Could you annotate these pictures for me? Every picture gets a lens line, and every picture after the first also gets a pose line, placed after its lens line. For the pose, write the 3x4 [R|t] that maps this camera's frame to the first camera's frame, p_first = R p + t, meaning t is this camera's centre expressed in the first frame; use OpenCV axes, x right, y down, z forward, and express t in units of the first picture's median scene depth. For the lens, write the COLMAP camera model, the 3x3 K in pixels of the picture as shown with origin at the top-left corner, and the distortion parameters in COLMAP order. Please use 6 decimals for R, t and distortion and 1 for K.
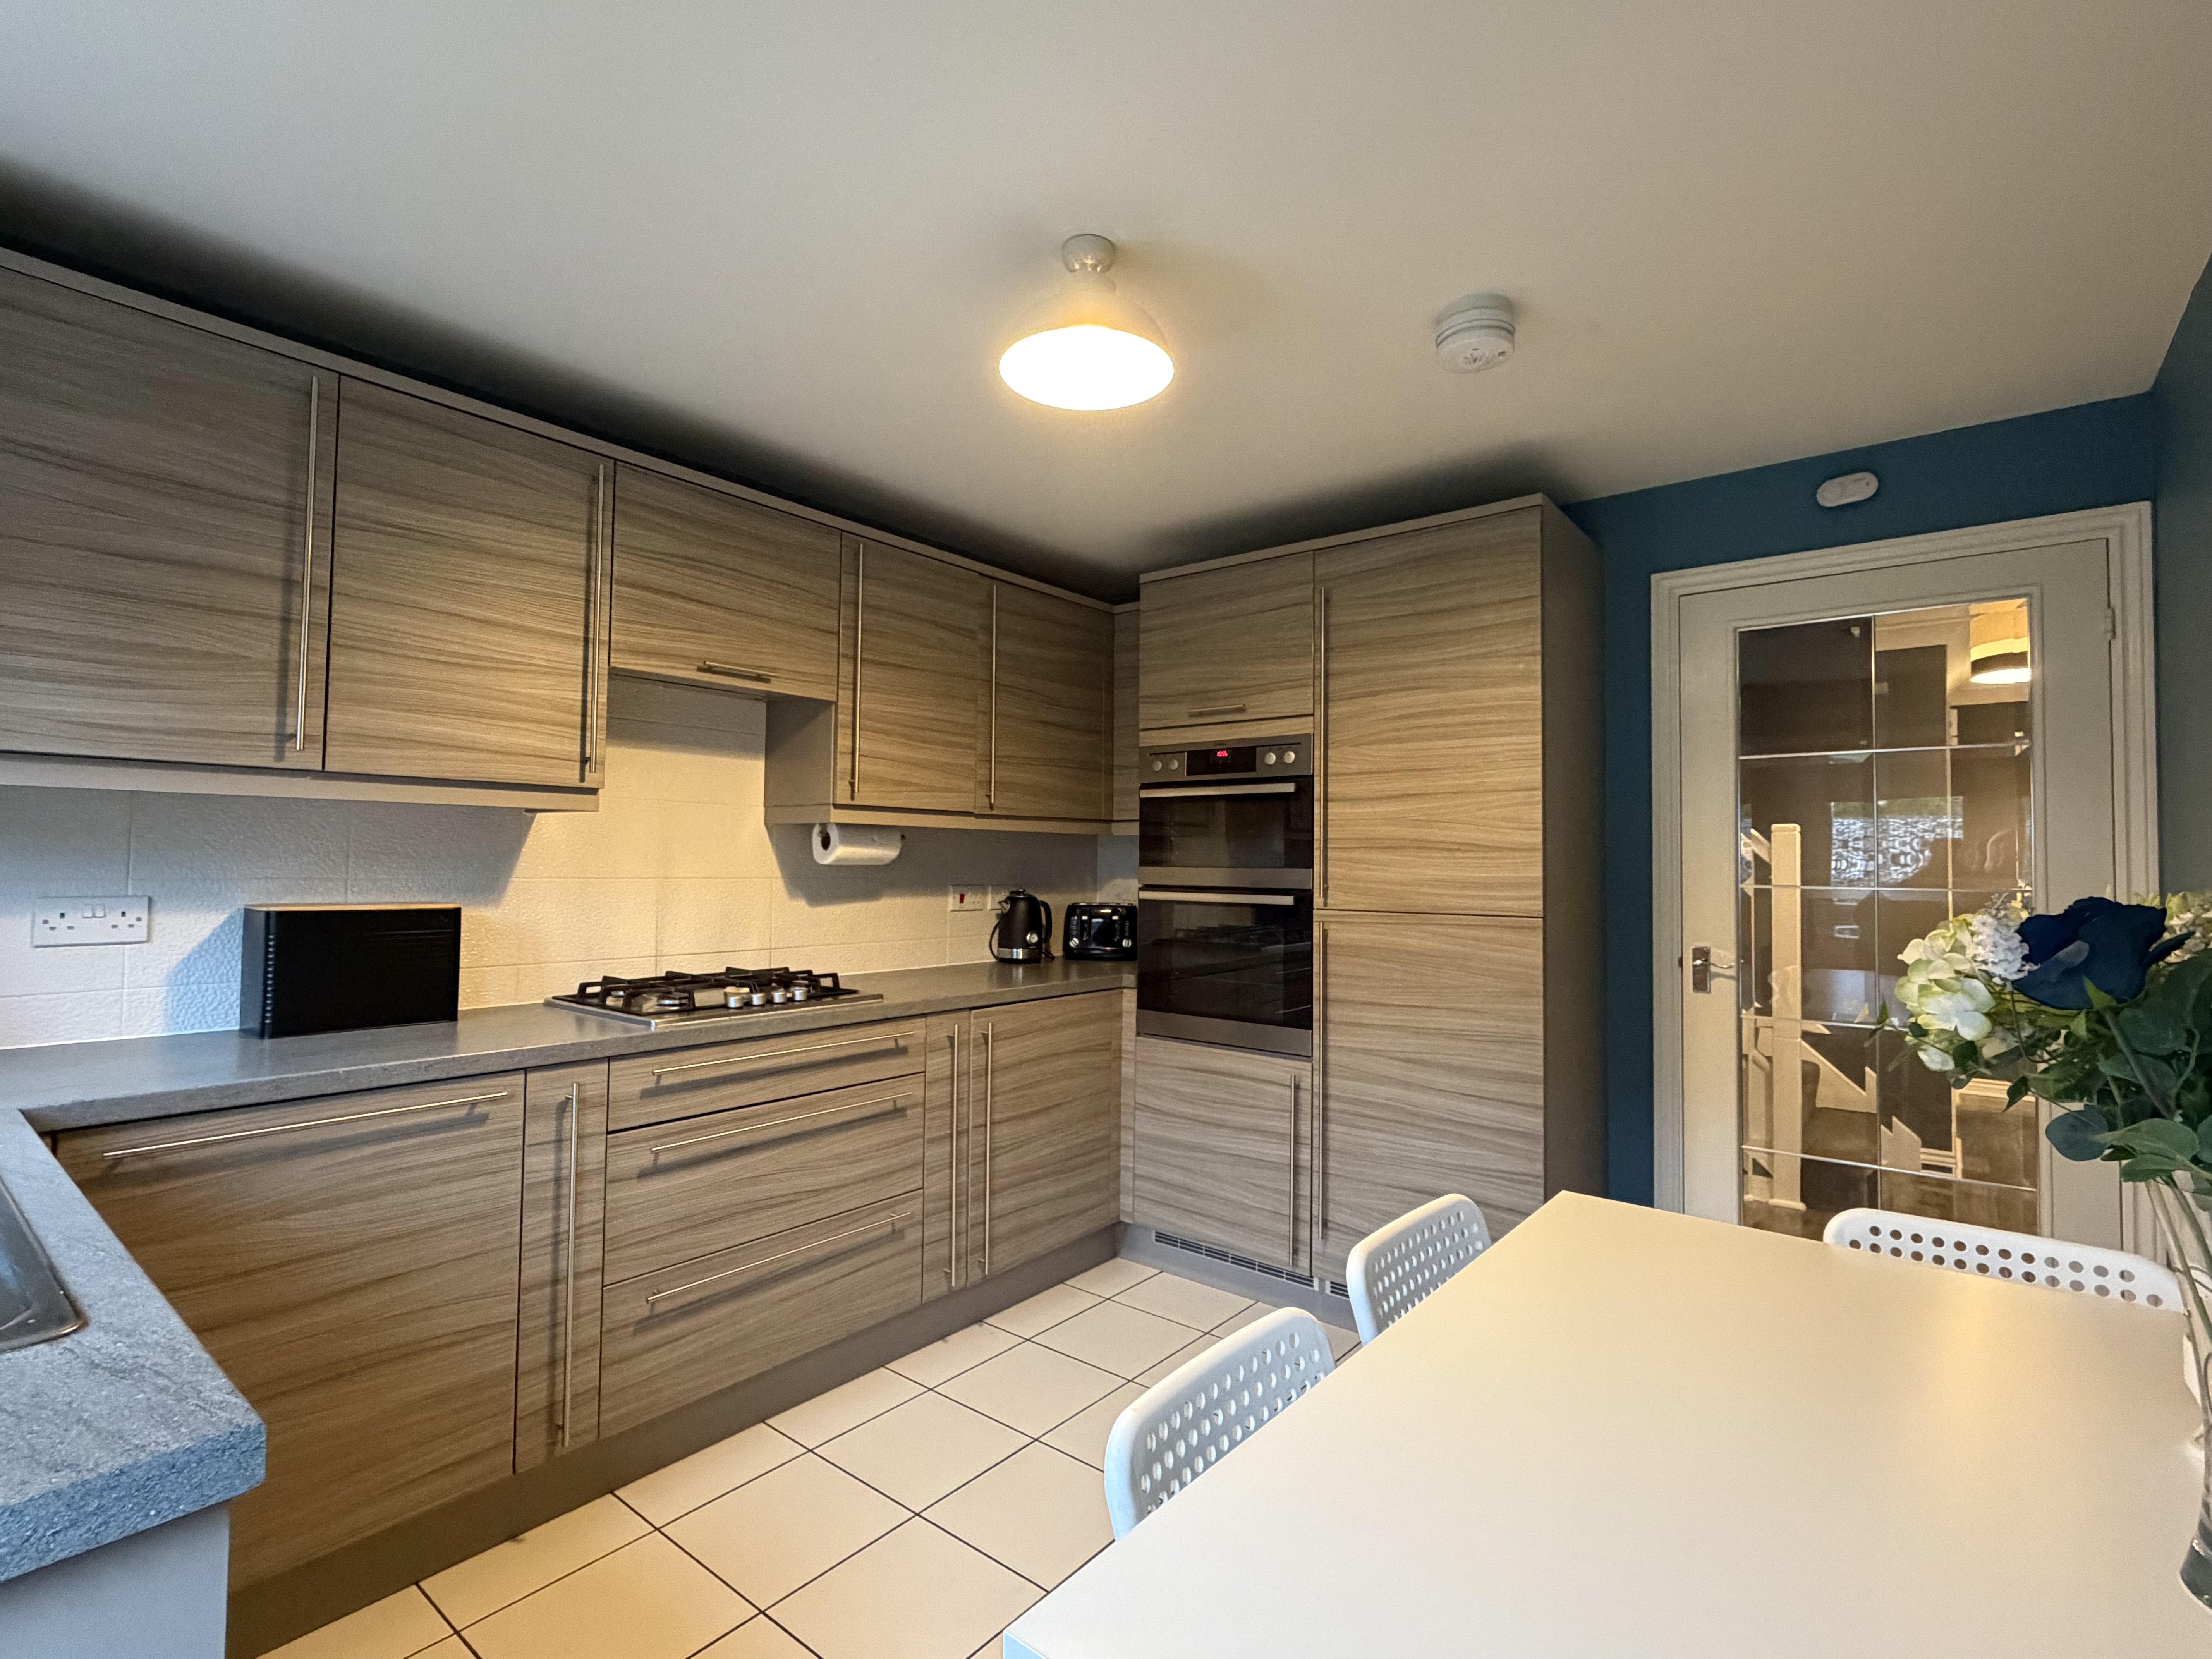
lens RADIAL K [[1038.6, 0, 1106.5], [0, 1038.6, 835.0], [0, 0, 1]] dist [0.001979, 0.000281]
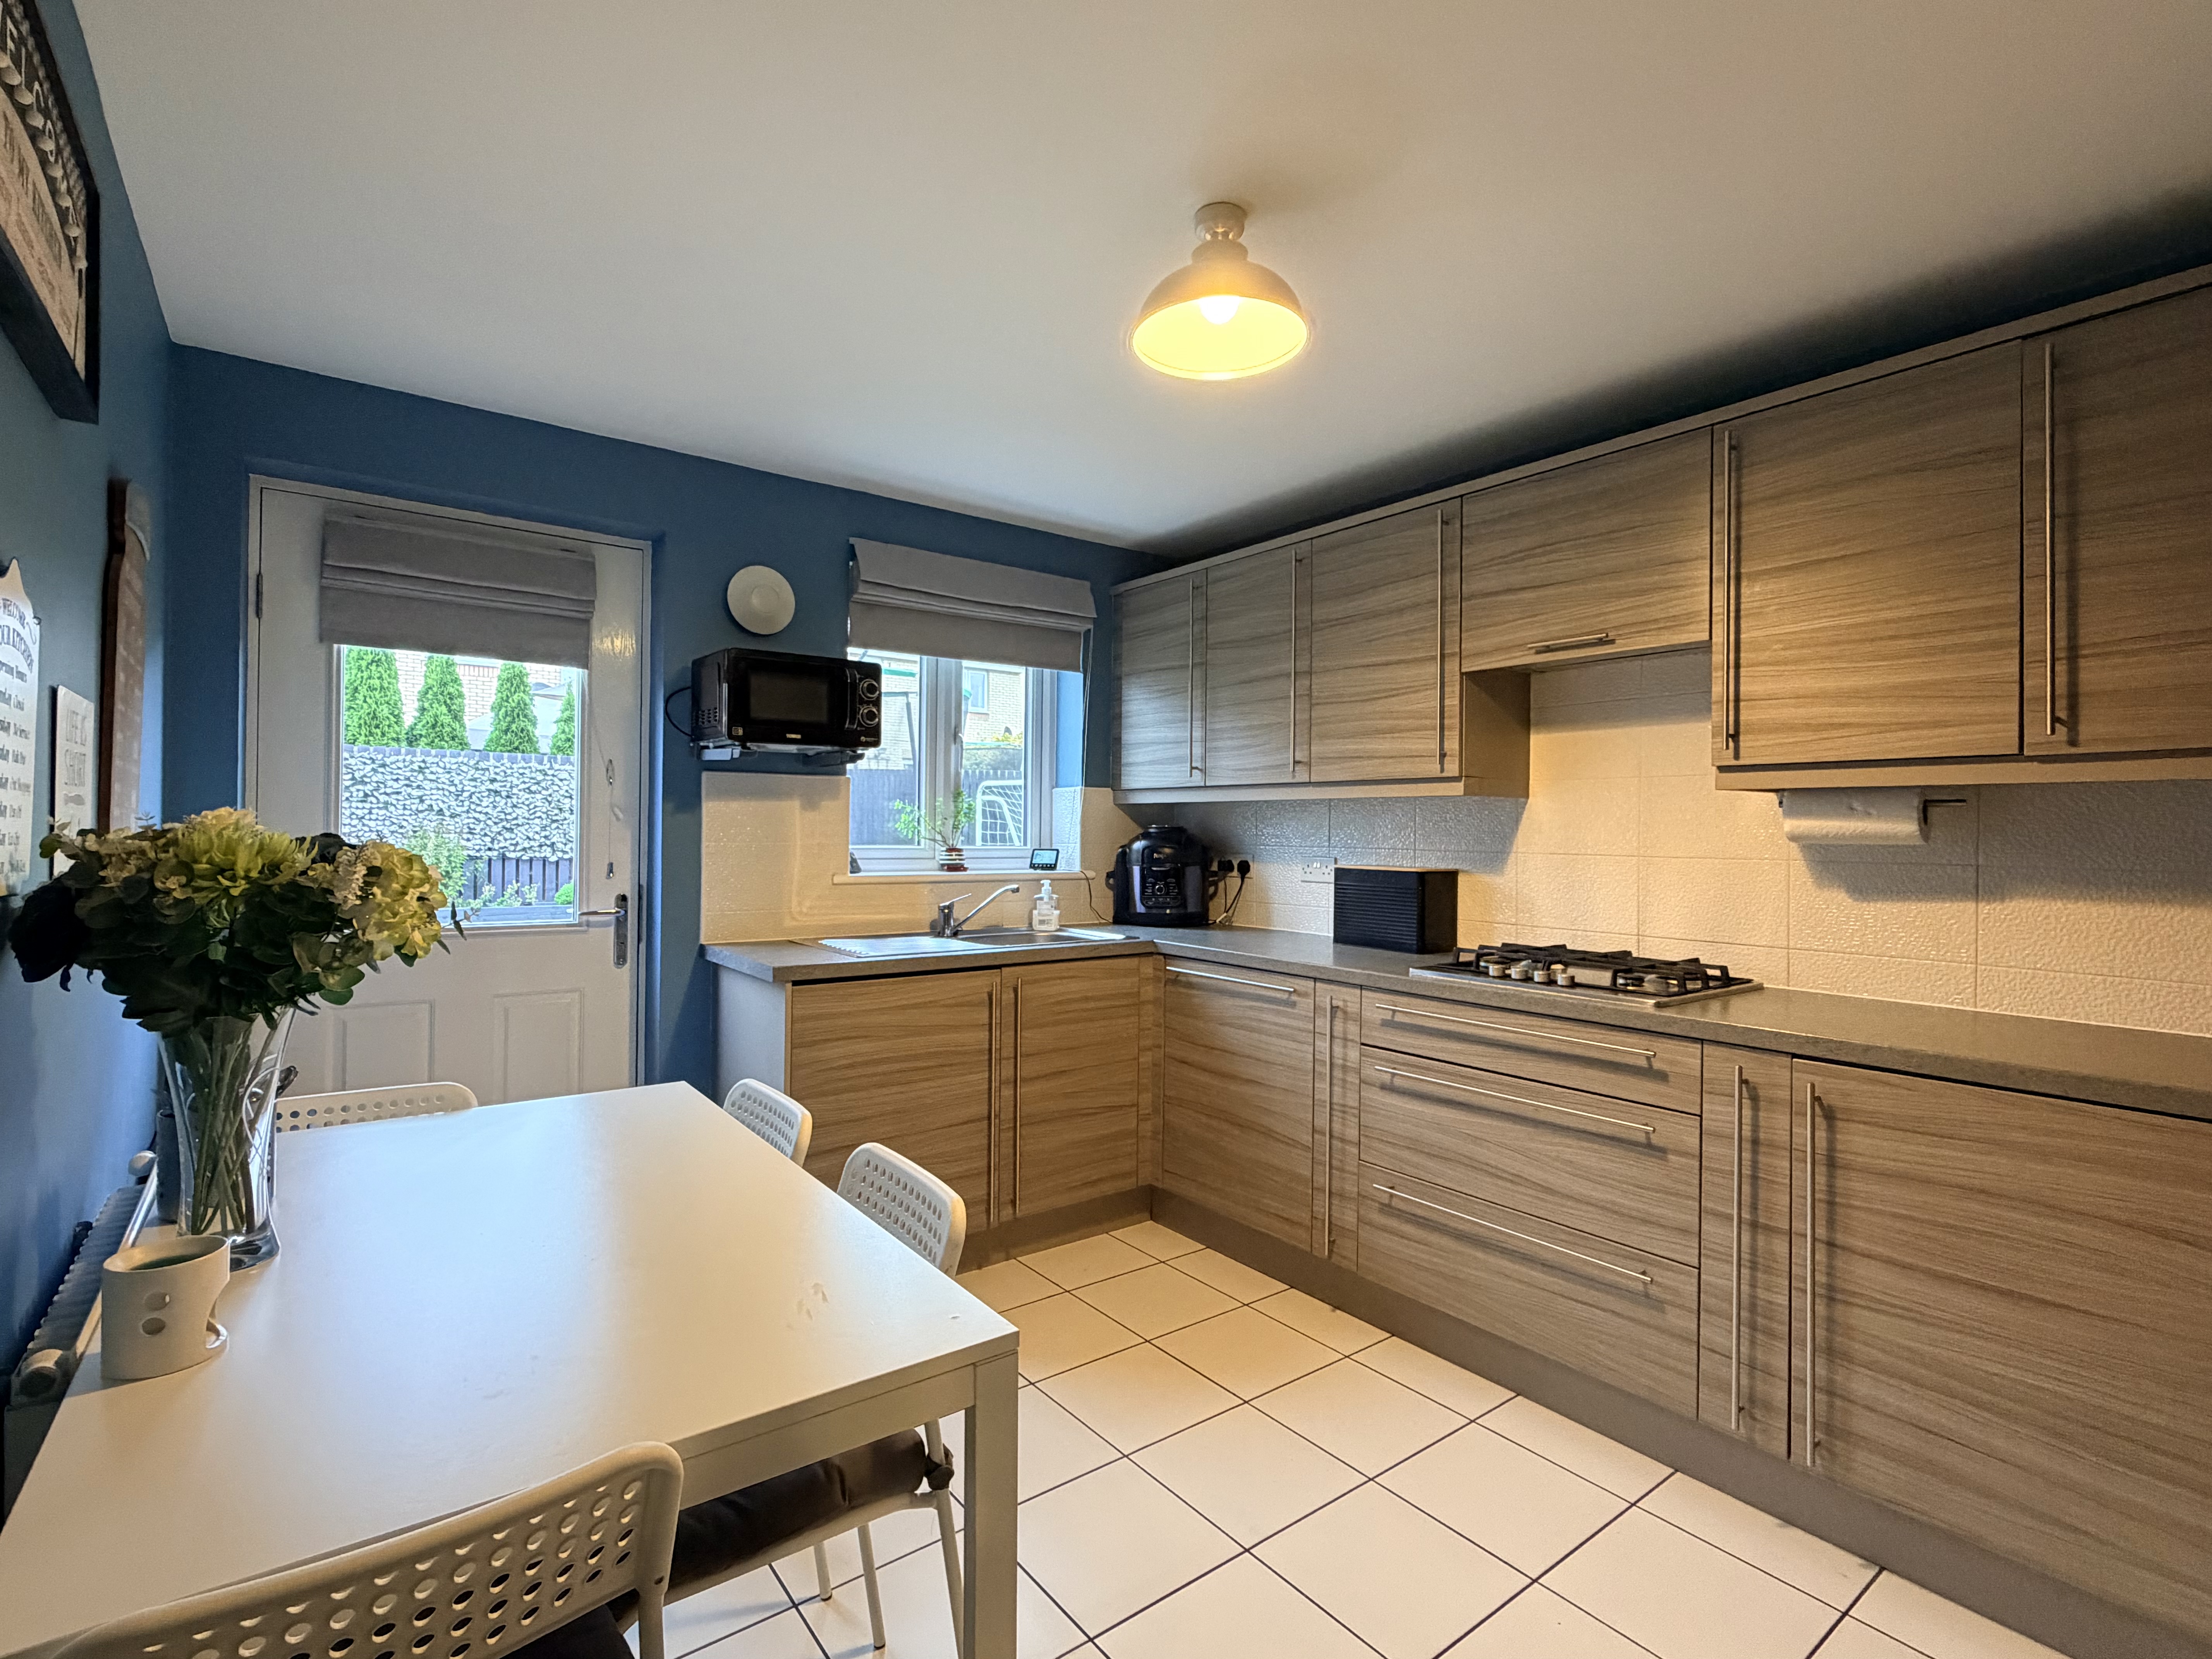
lens RADIAL K [[1038.6, 0, 1101.6], [0, 1038.6, 832.7], [0, 0, 1]] dist [0.001979, 0.000281]
pose [[-0.238579, -0.011699, -0.971053, 0.774078], [0.012970, 0.999800, -0.015232, 0.033268], [0.971036, -0.016229, -0.238380, 0.889498]]
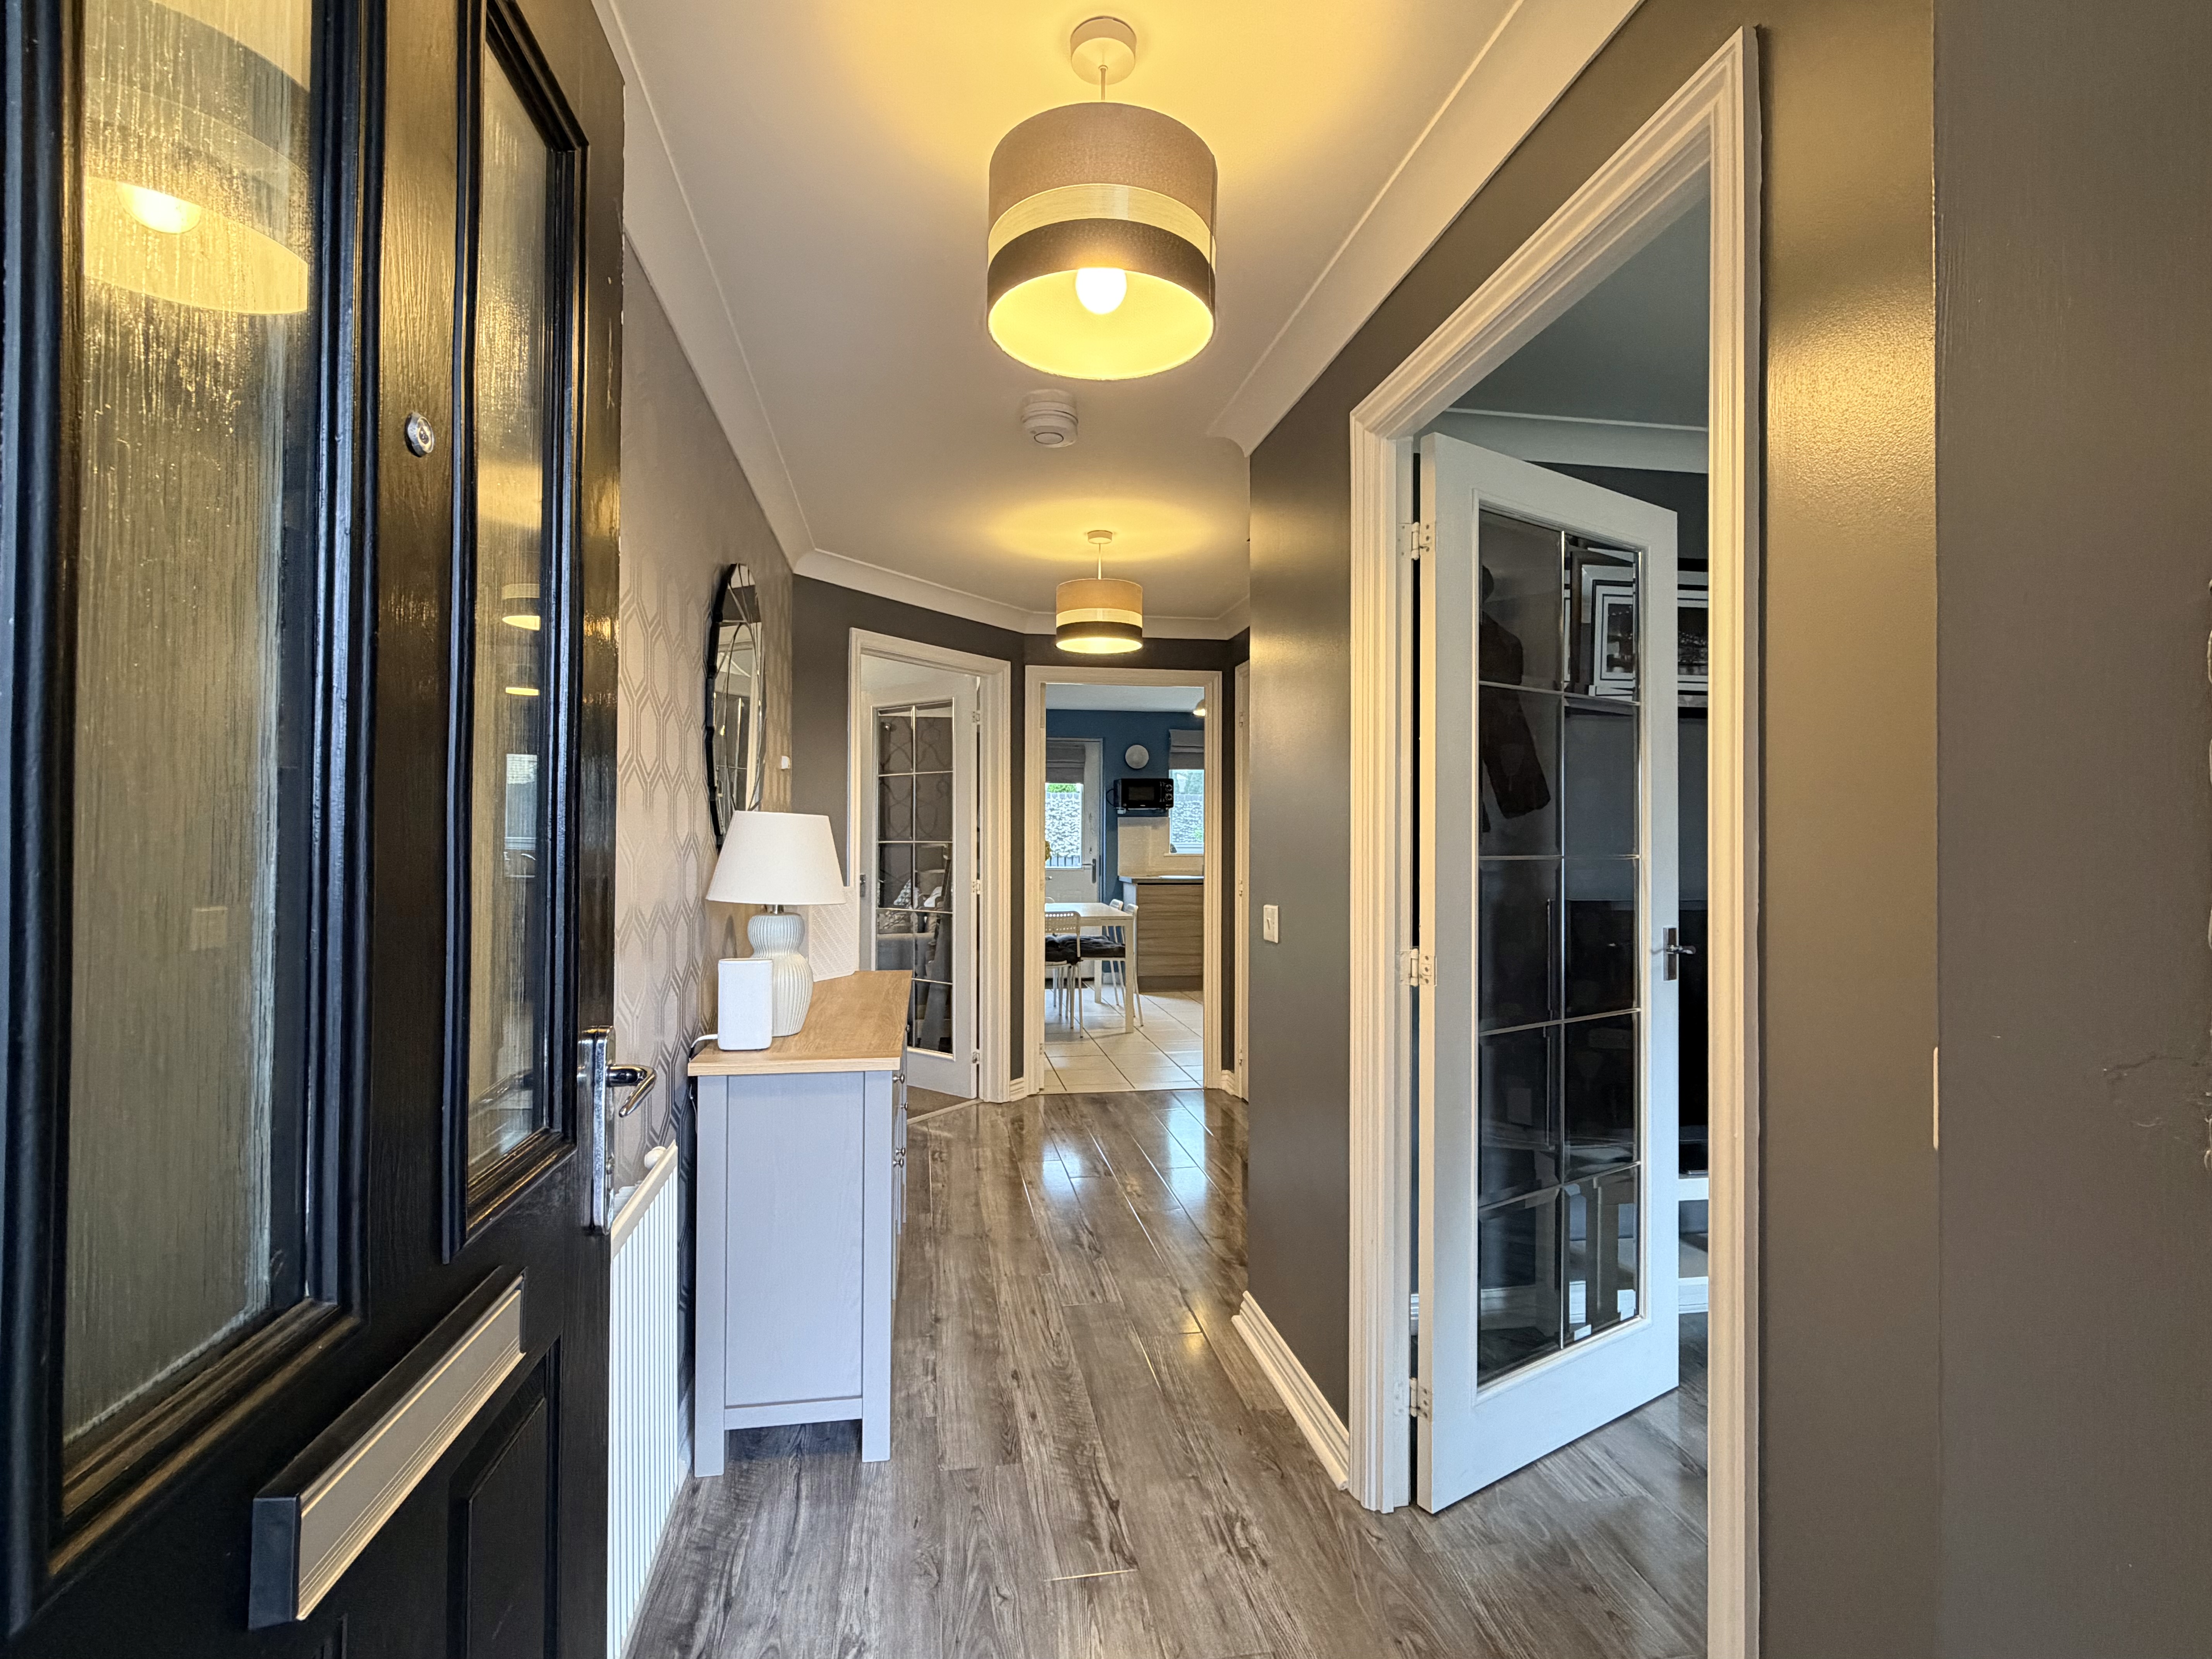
lens RADIAL K [[1038.6, 0, 1104.8], [0, 1038.6, 825.8], [0, 0, 1]] dist [0.001979, 0.000281]
pose [[-0.657639, -0.014624, -0.753191, 1.783353], [0.015518, 0.999336, -0.032953, 0.064043], [0.753173, -0.033359, -0.656976, 1.847051]]
